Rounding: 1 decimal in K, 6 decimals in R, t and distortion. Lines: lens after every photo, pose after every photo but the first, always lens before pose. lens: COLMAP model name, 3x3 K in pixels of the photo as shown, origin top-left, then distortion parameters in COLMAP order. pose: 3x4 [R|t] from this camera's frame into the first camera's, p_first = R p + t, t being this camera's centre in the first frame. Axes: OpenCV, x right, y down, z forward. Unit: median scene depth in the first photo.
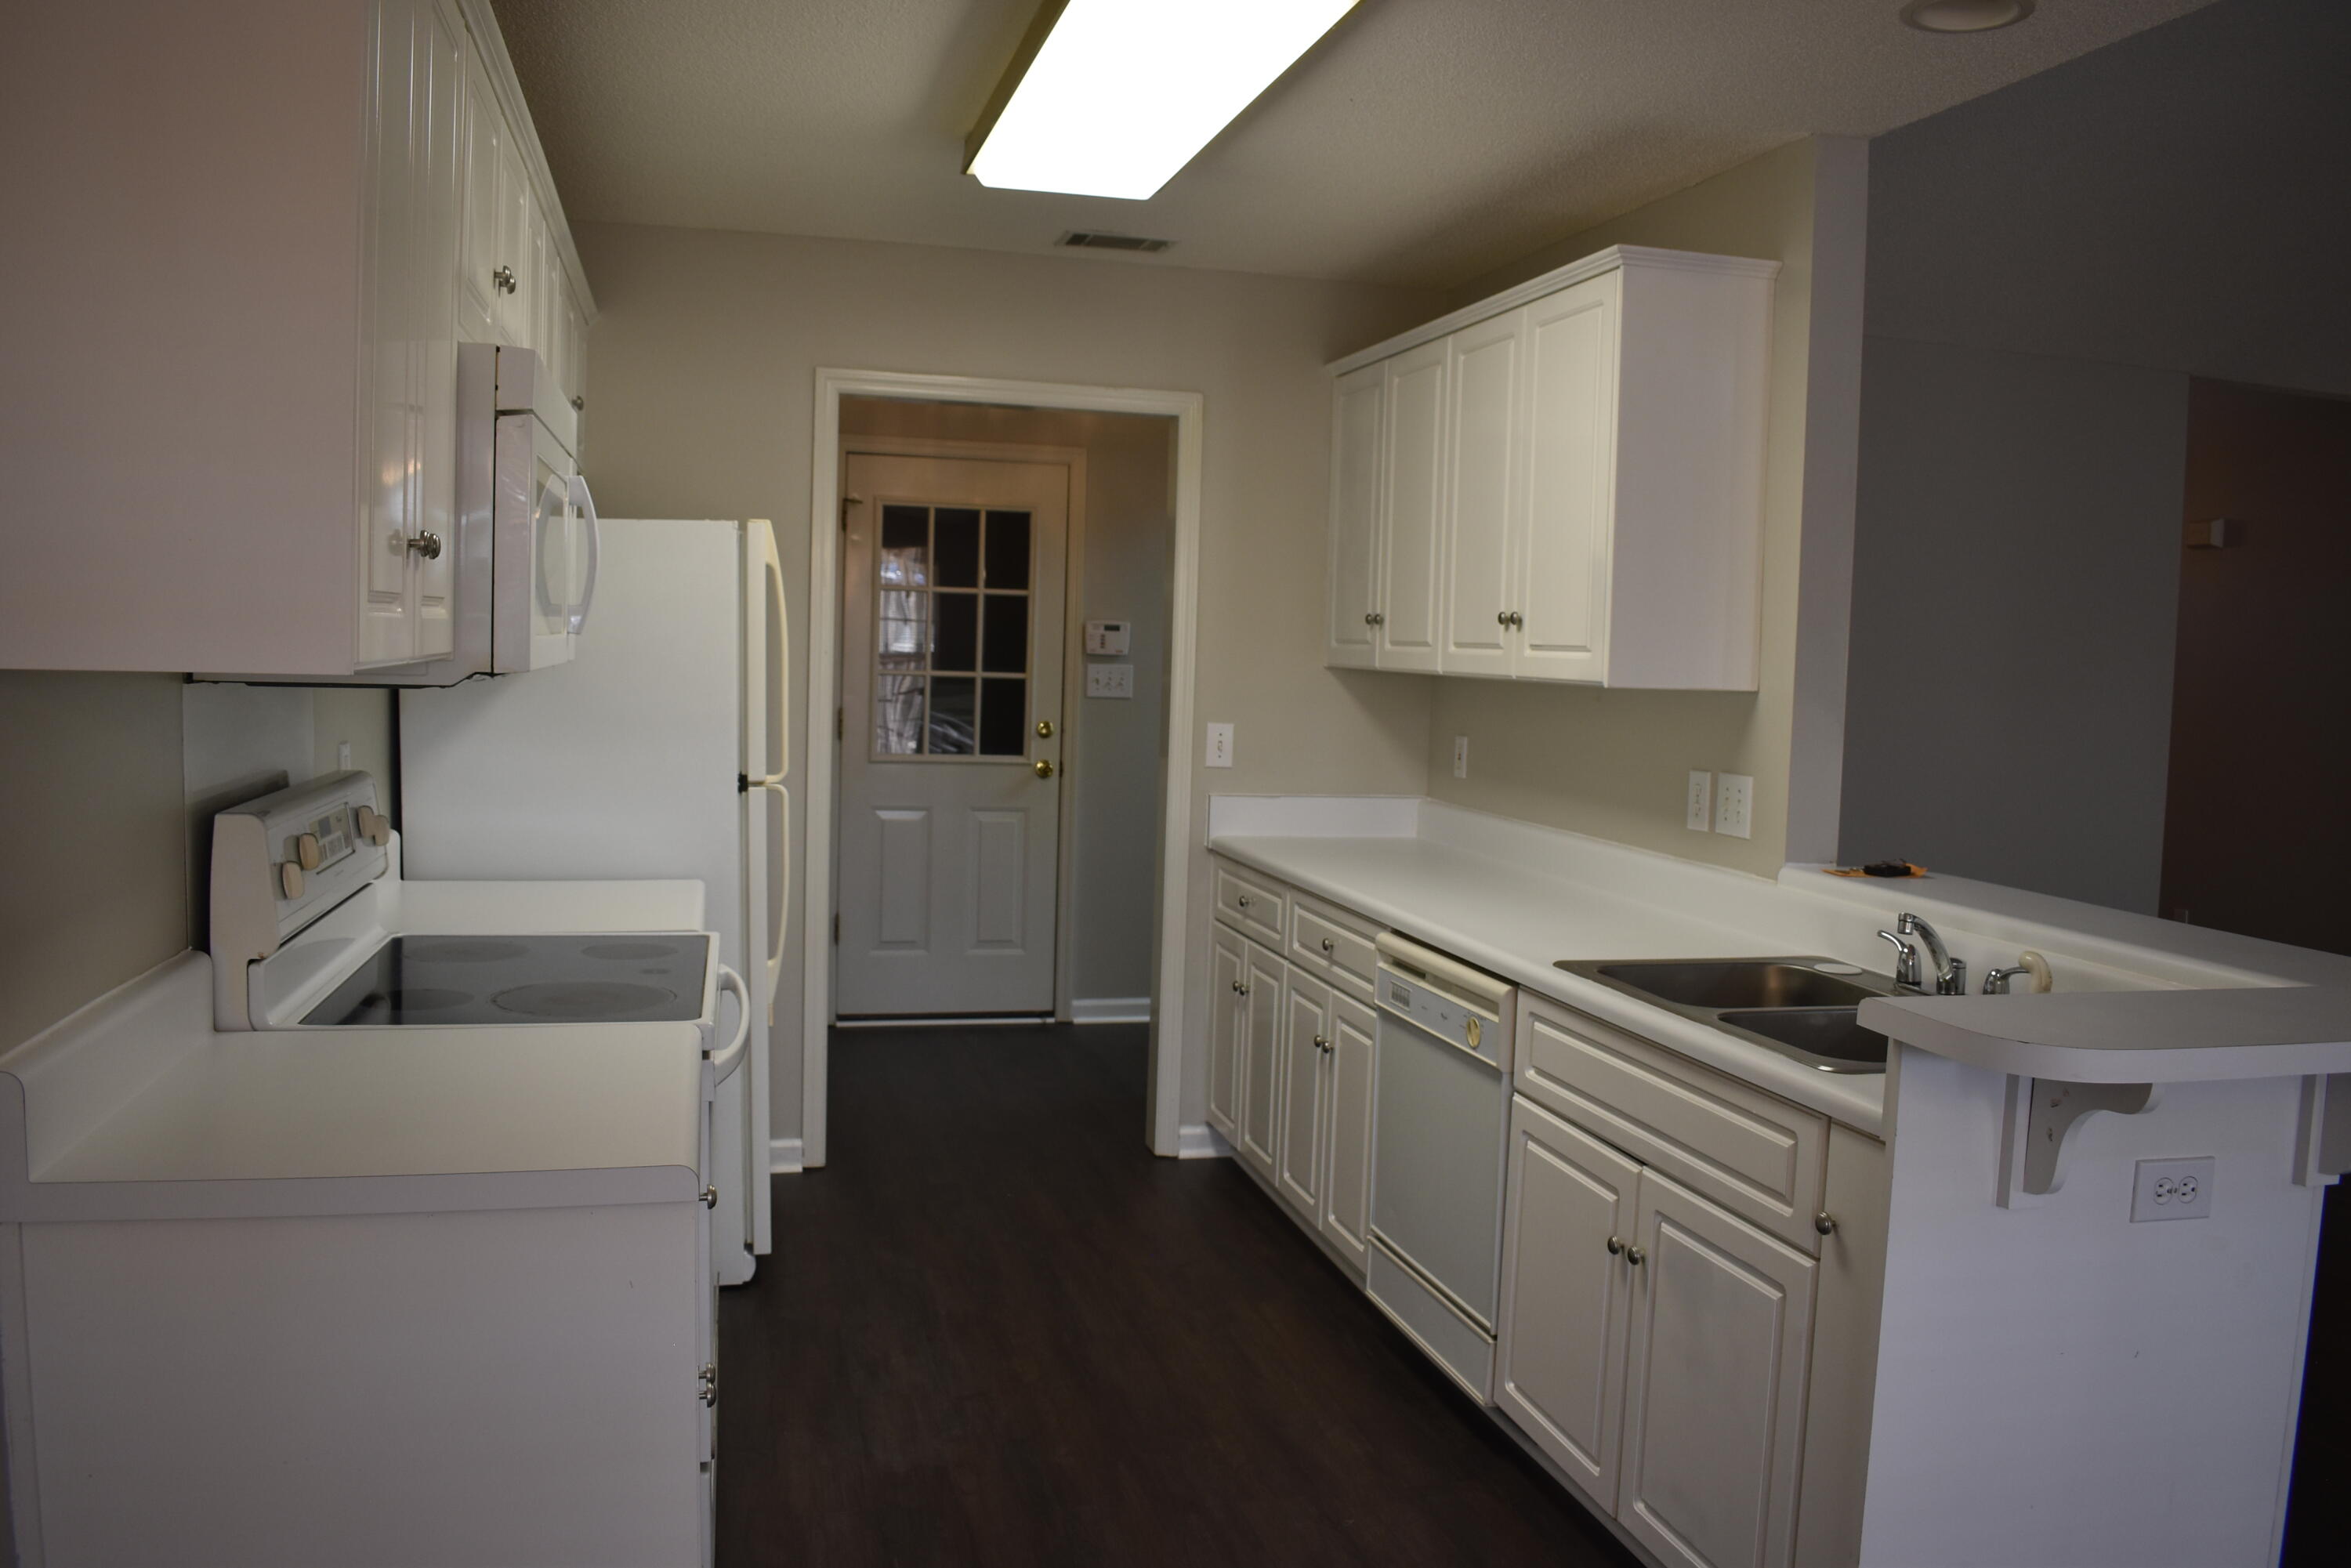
lens RADIAL K [[1838.9, 0, 1170.4], [0, 1838.9, 785.5], [0, 0, 1]] dist [-0.090407, 0.011306]
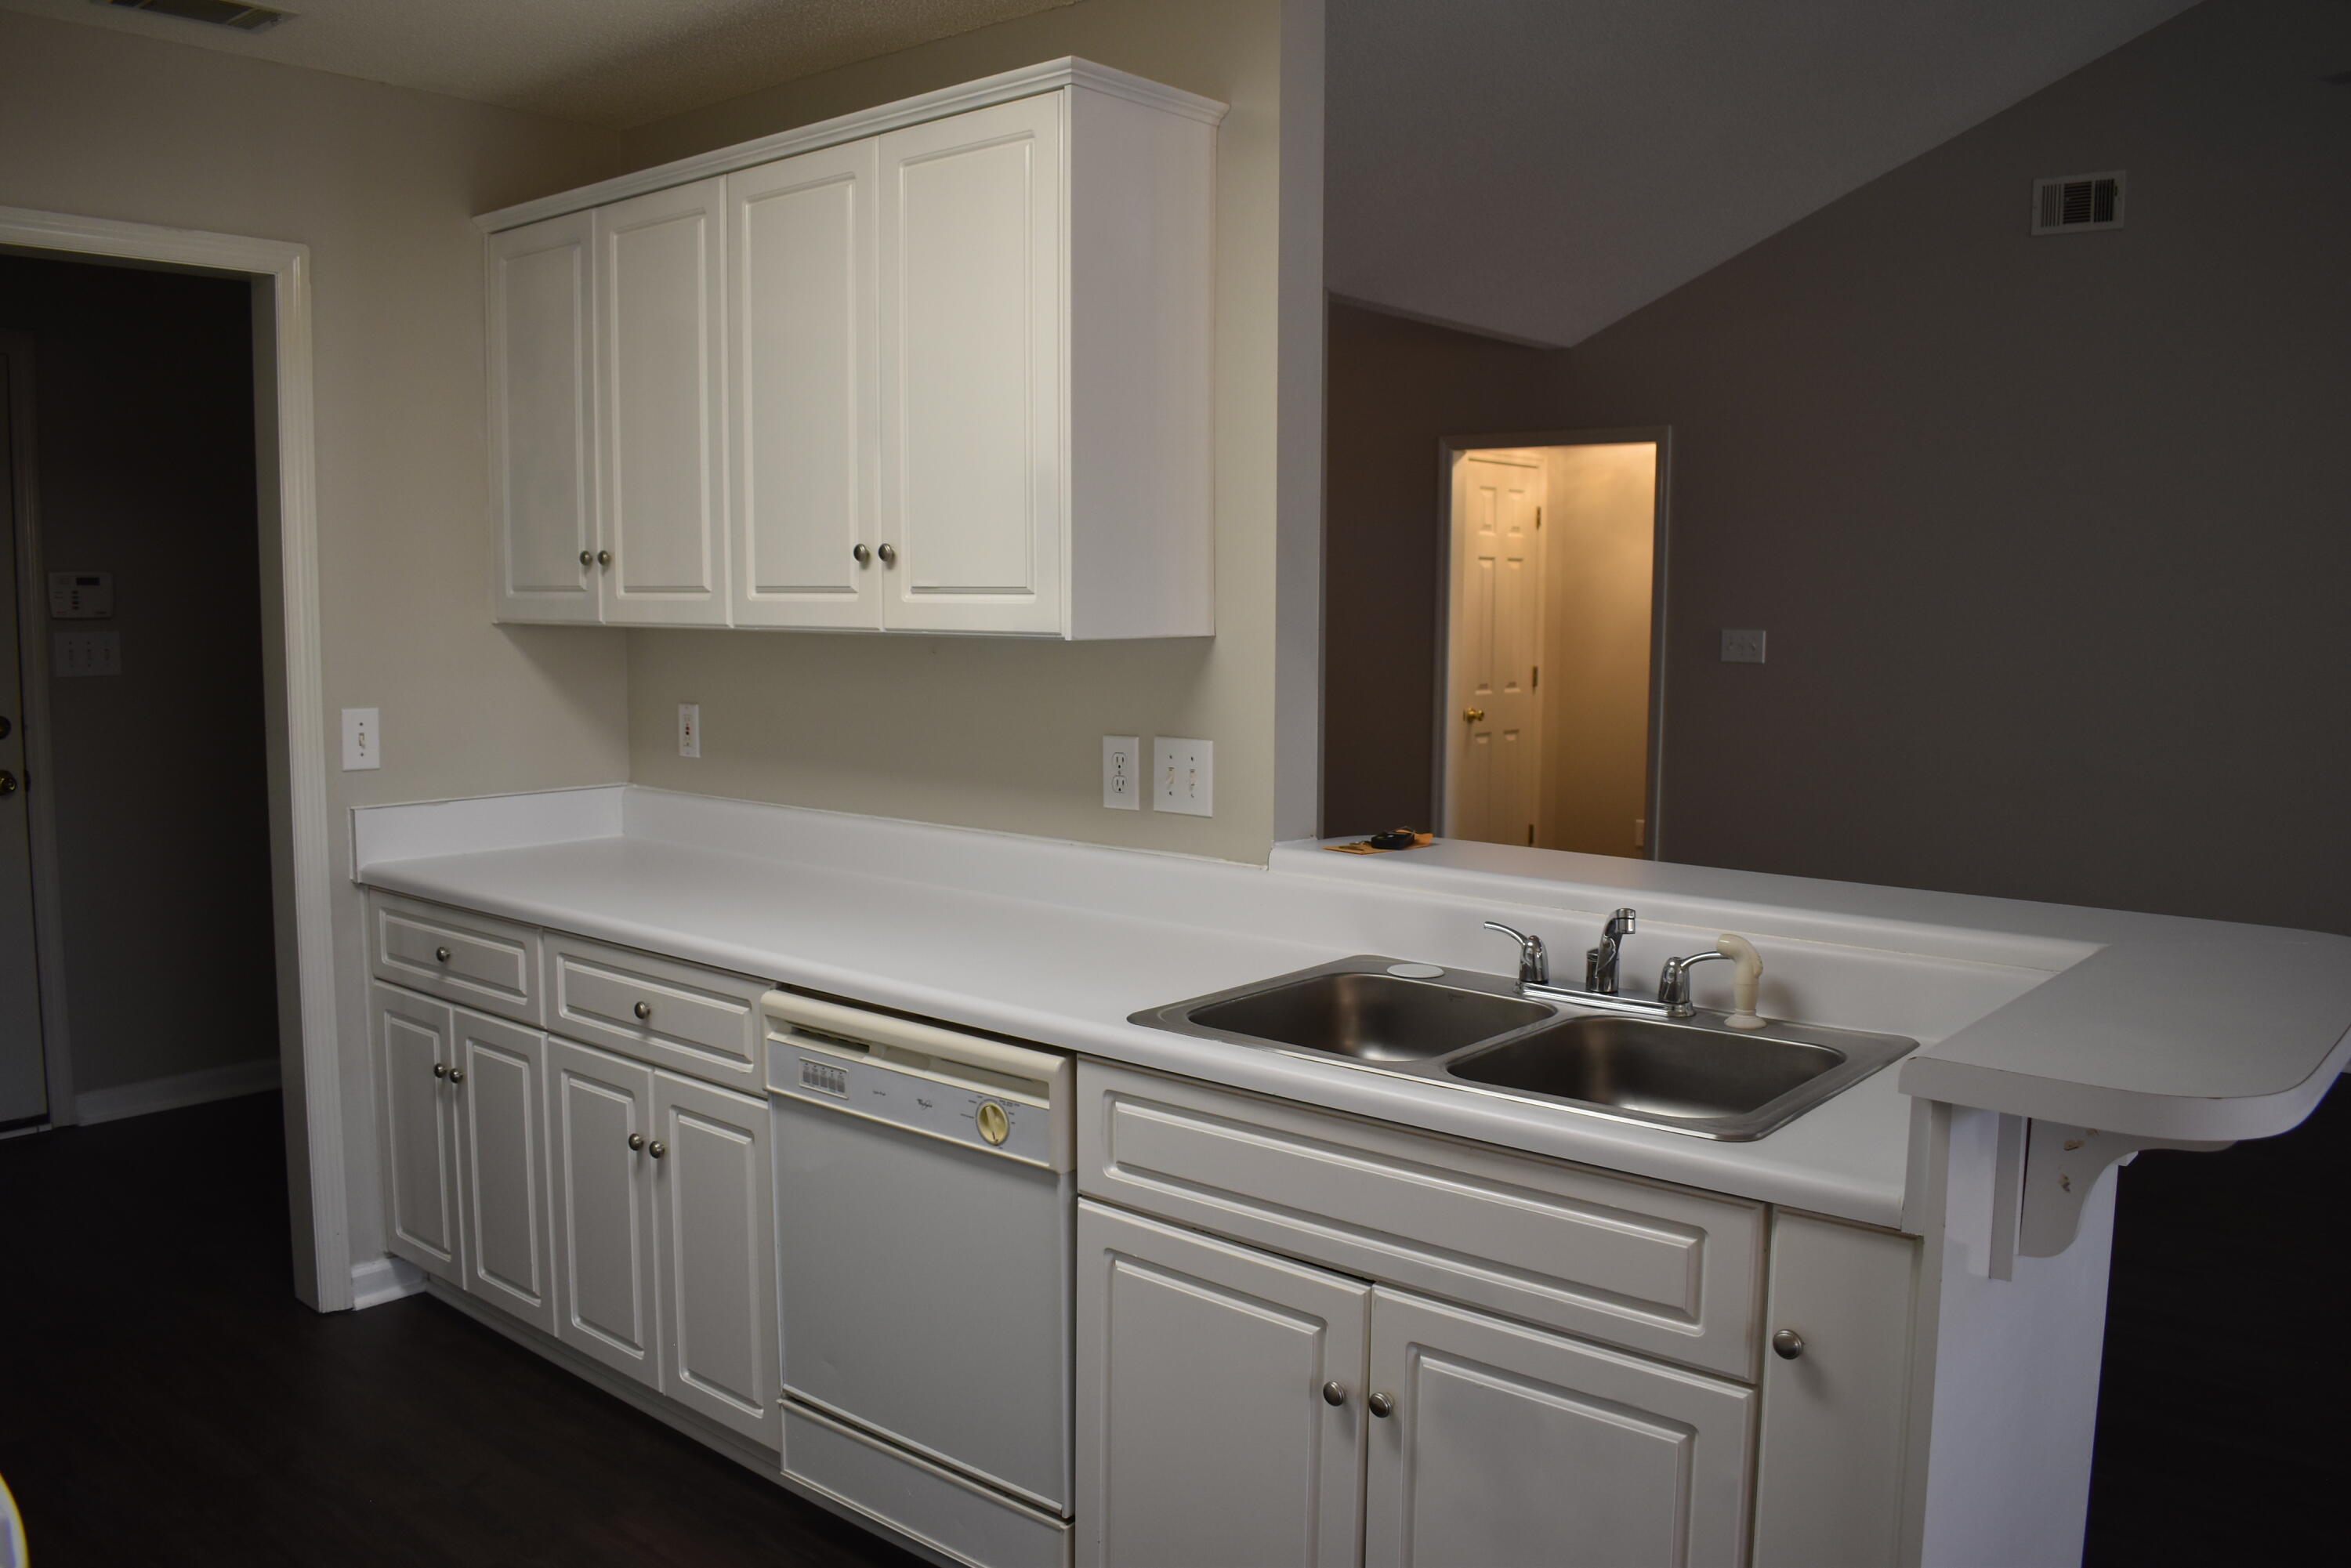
lens RADIAL K [[1838.9, 0, 1181.3], [0, 1838.9, 783.5], [0, 0, 1]] dist [-0.090407, 0.011306]
pose [[0.815784, -0.089326, 0.571417, -0.152199], [0.067310, 0.995951, 0.059596, -0.032880], [-0.574427, -0.010155, 0.818493, 0.306208]]
